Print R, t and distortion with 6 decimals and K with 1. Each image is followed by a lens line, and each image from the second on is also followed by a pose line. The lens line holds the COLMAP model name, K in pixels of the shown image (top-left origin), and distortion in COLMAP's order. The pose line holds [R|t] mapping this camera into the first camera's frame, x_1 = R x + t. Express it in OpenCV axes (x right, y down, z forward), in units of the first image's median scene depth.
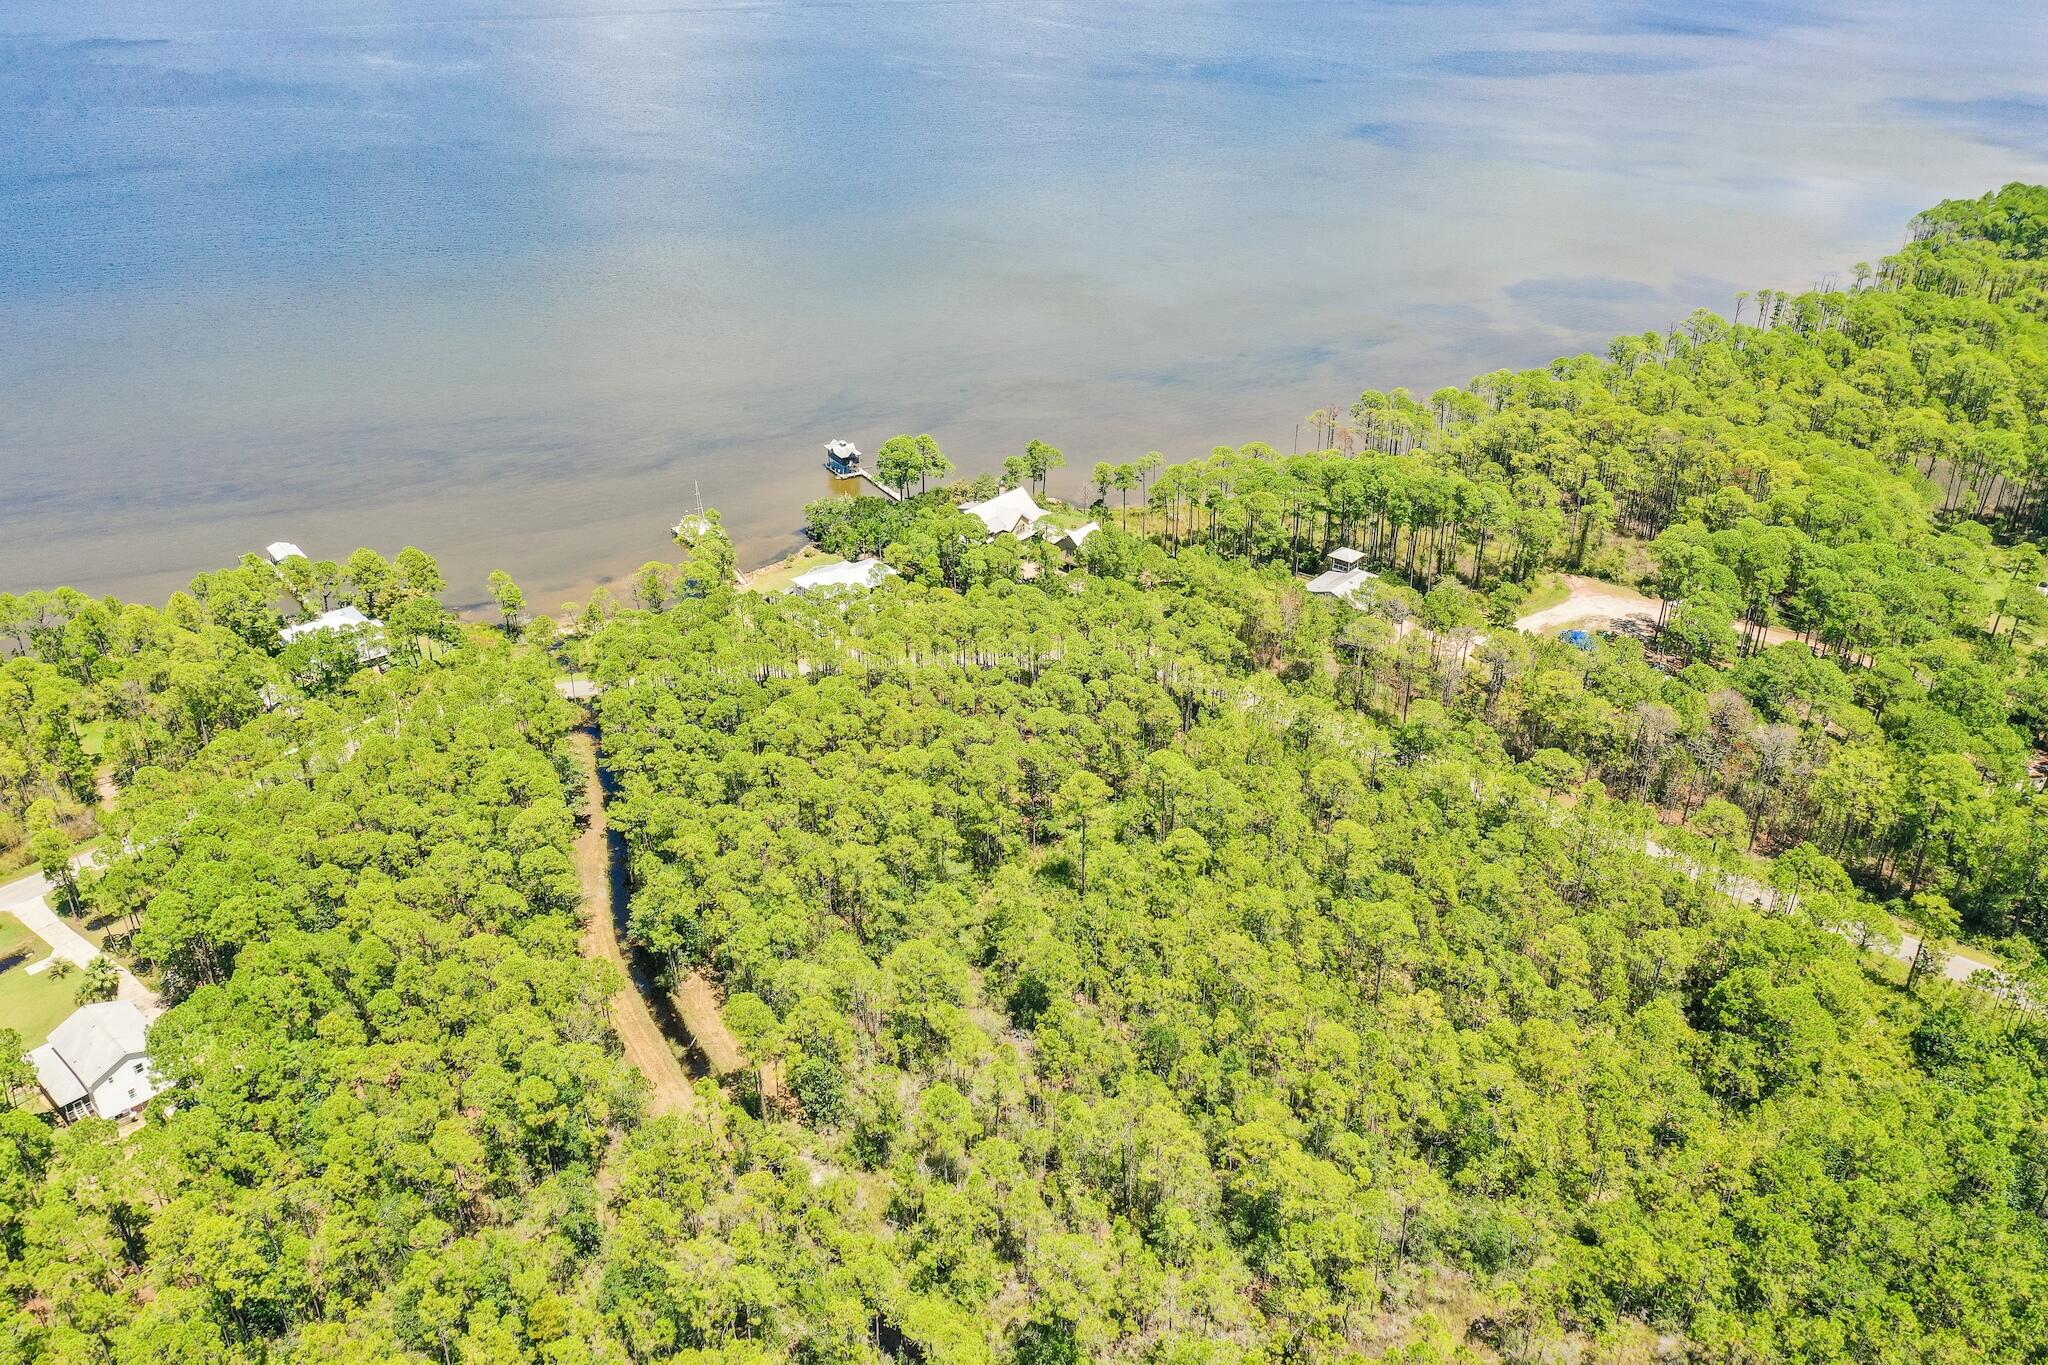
lens RADIAL K [[1622.9, 0, 1024.0], [0, 1622.9, 682.5], [0, 0, 1]] dist [0.003542, -0.012224]
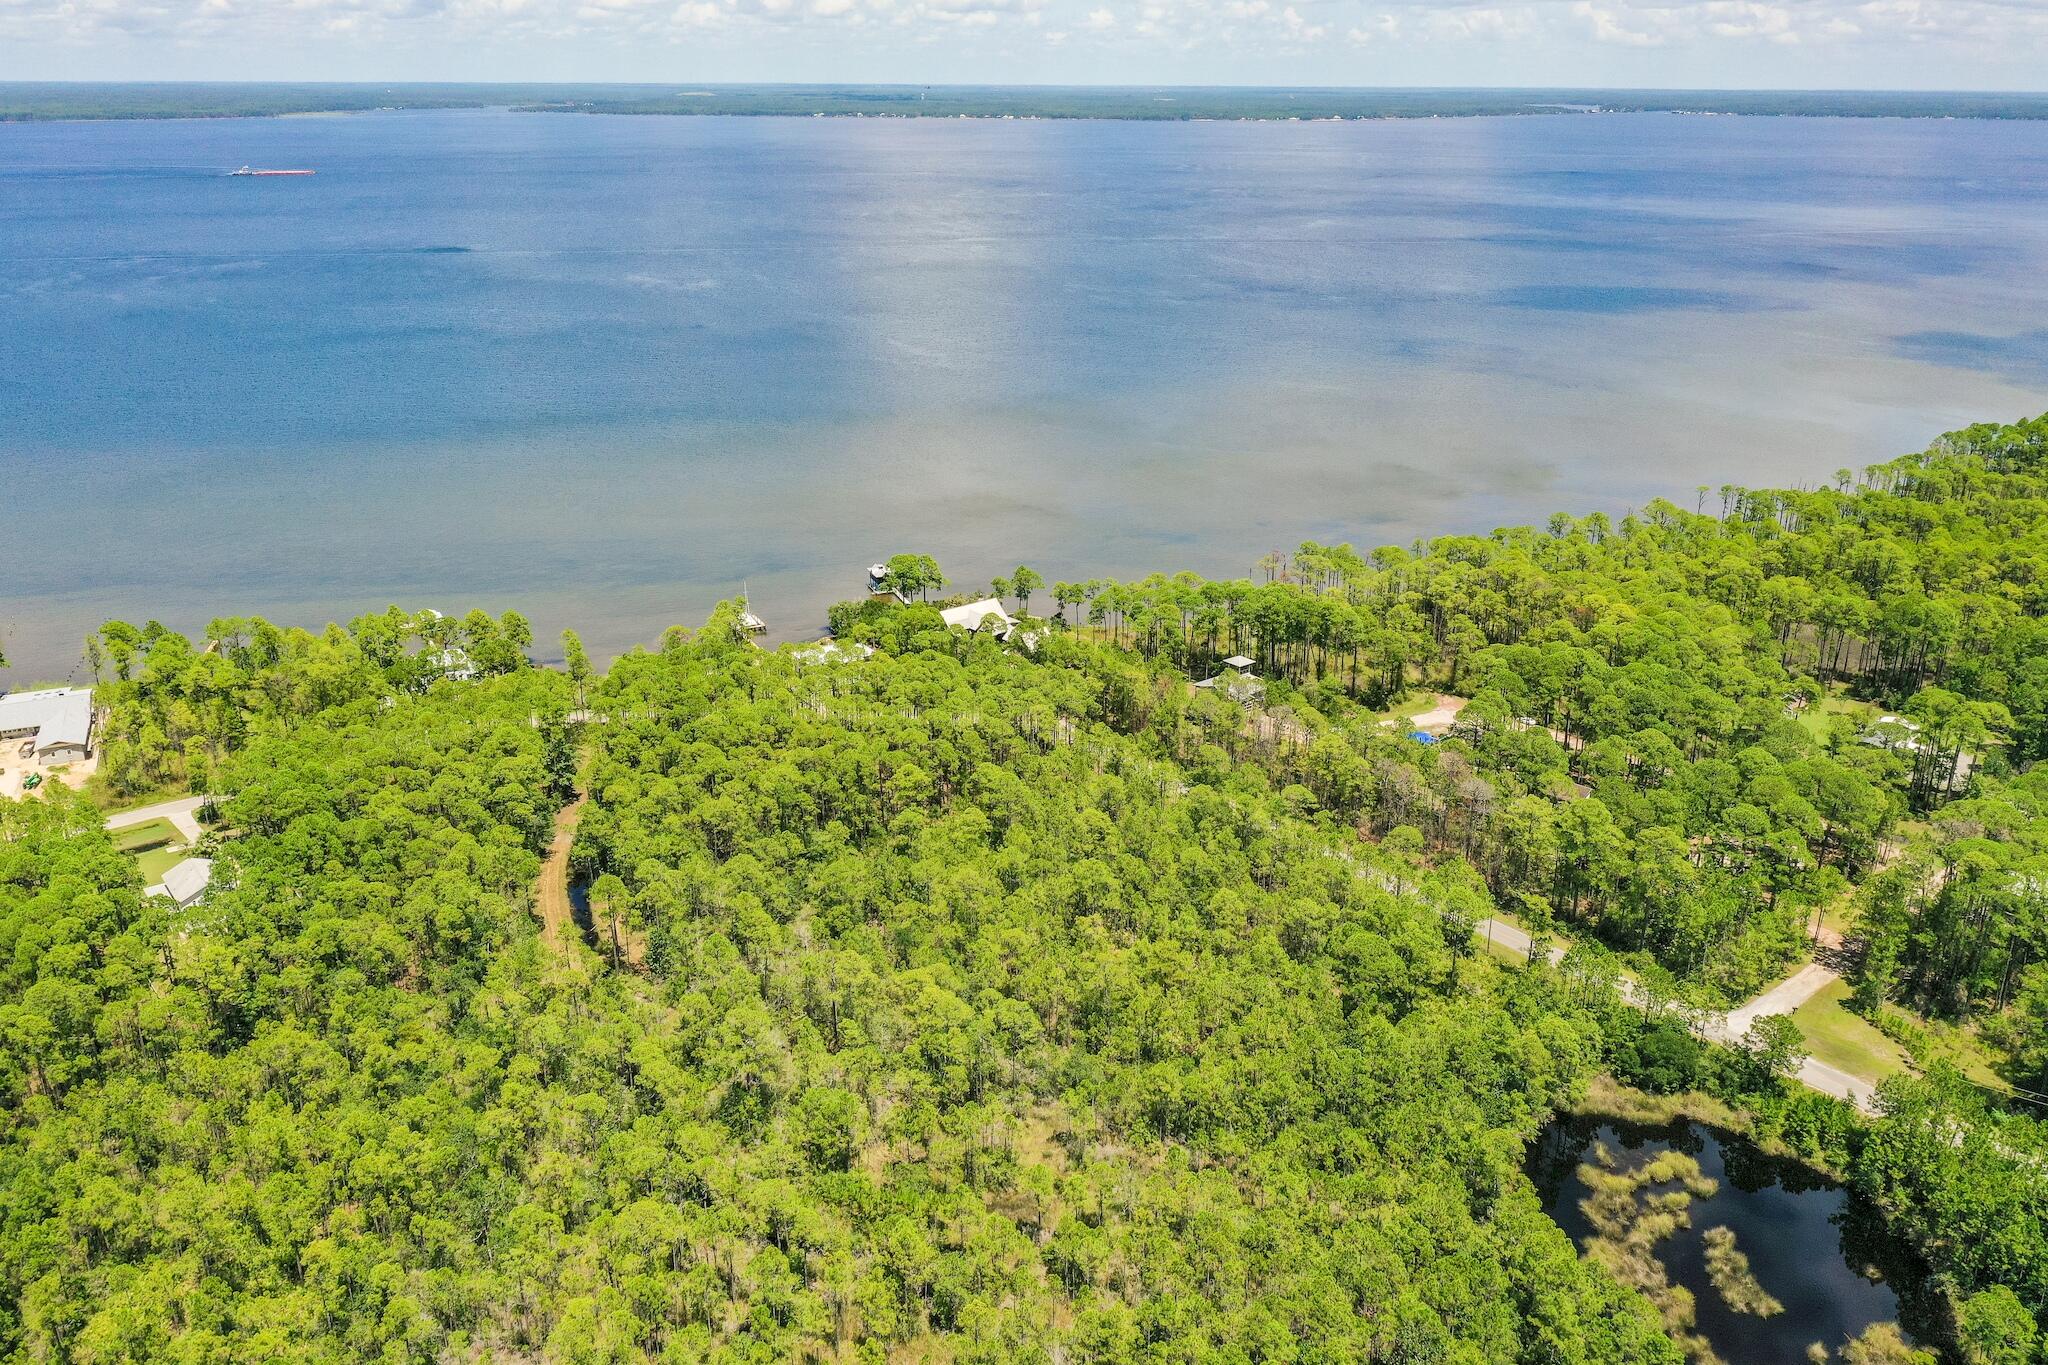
lens RADIAL K [[1634.2, 0, 1020.3], [0, 1634.2, 655.8], [0, 0, 1]] dist [0.001834, -0.002594]
pose [[0.984945, 0.057947, -0.162869, 0.236777], [-0.082080, 0.985934, -0.145594, 0.108068], [0.152141, 0.156770, 0.975846, -0.212965]]
